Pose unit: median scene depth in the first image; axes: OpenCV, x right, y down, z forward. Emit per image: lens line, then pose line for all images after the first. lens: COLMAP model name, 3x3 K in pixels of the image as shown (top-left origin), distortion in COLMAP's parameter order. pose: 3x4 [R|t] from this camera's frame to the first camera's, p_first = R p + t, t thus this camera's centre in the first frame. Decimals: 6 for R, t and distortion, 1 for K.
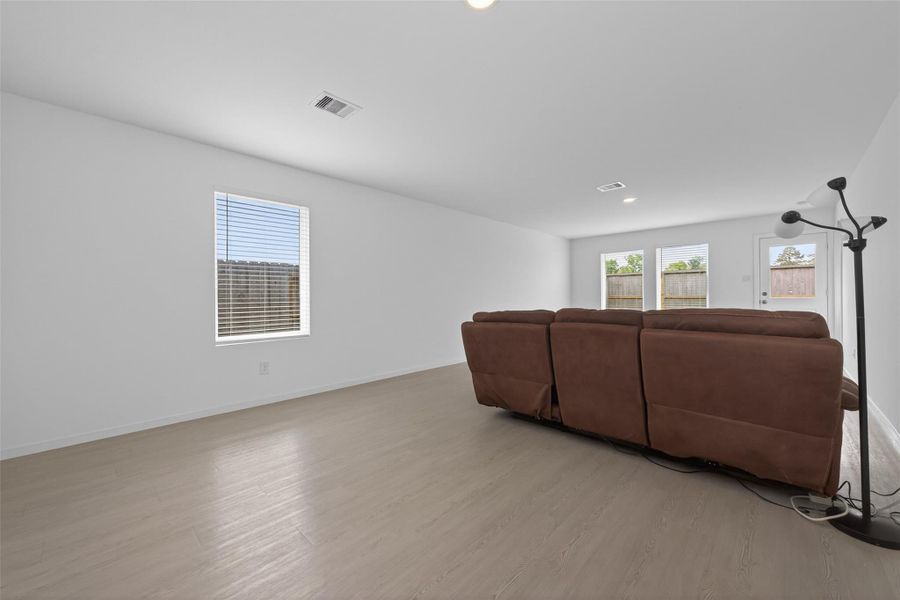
lens RADIAL K [[356.1, 0, 452.1], [0, 356.1, 297.1], [0, 0, 1]] dist [0.001284, -0.000129]
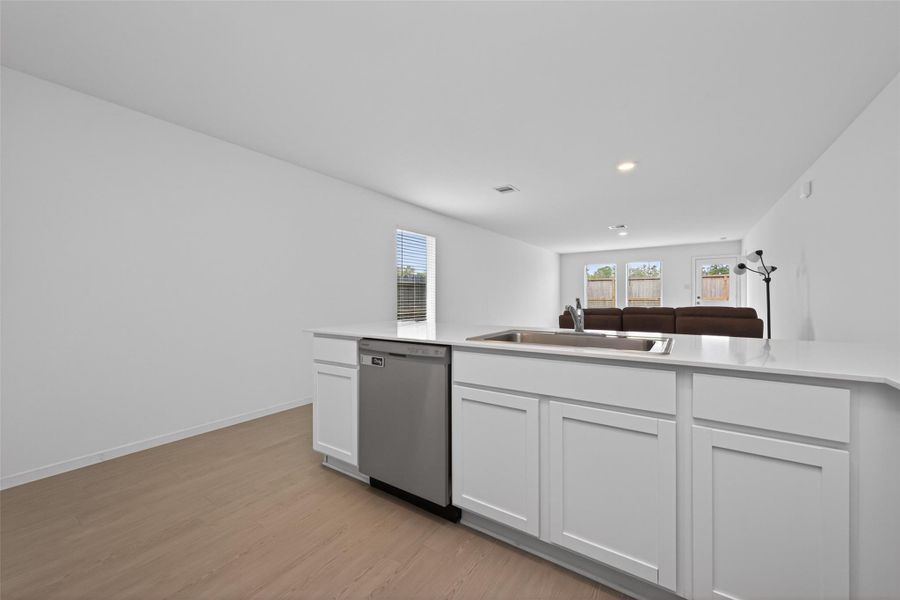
lens RADIAL K [[356.1, 0, 450.5], [0, 356.1, 295.8], [0, 0, 1]] dist [0.001284, -0.000129]
pose [[0.986602, 0.005075, 0.163067, -0.622398], [-0.004308, 0.999978, -0.005061, -0.007437], [-0.163089, 0.004291, 0.986602, -0.467547]]
